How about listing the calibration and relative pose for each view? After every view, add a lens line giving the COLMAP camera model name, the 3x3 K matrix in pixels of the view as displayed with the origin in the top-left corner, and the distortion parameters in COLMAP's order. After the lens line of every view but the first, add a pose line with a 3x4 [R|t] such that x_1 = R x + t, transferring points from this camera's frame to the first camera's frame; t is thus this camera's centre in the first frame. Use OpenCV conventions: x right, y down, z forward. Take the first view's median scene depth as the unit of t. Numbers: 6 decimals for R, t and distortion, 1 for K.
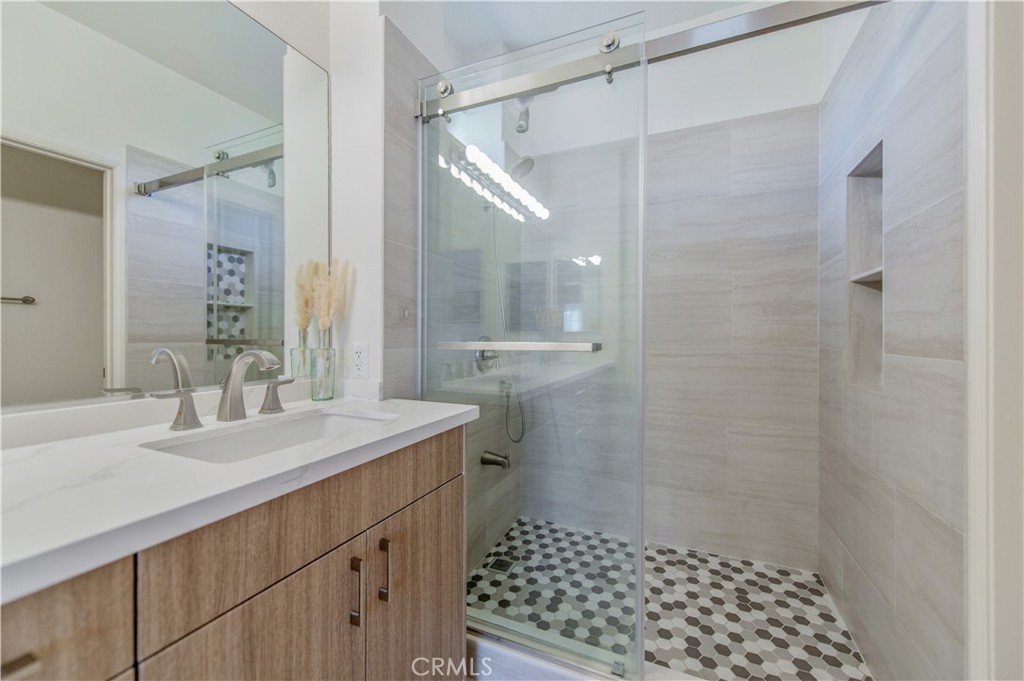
lens RADIAL K [[408.2, 0, 510.6], [0, 408.2, 336.2], [0, 0, 1]] dist [0.009634, -0.002165]
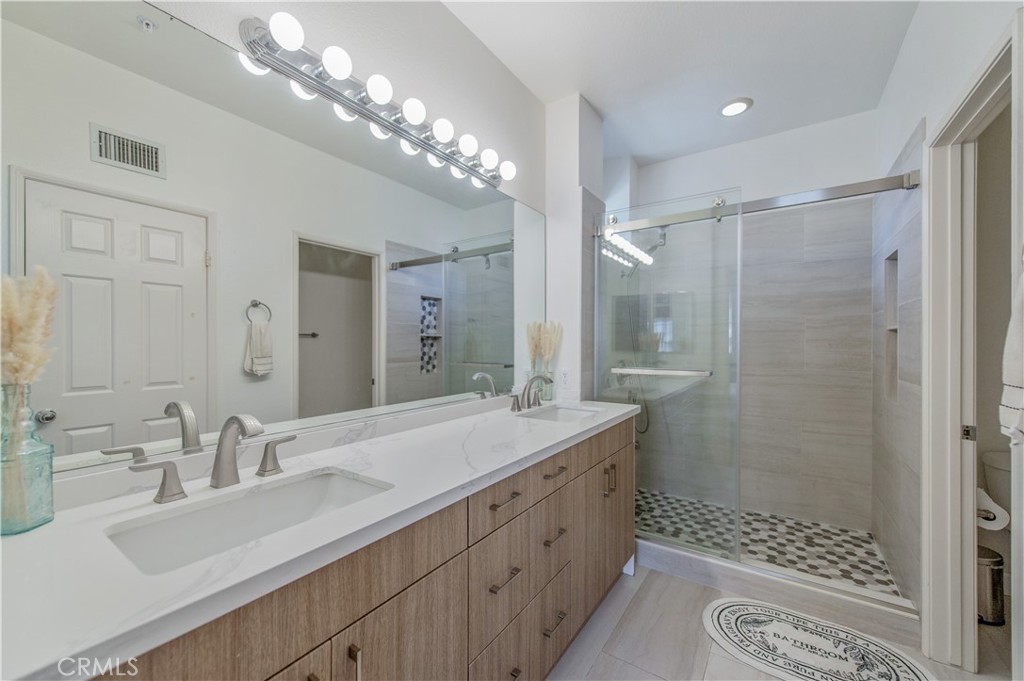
lens RADIAL K [[408.2, 0, 509.6], [0, 408.2, 345.9], [0, 0, 1]] dist [0.009634, -0.002165]
pose [[0.985584, -0.000491, -0.169184, -0.224921], [0.001086, 0.999994, 0.003425, -0.065105], [0.169181, -0.003559, 0.985579, -0.574850]]
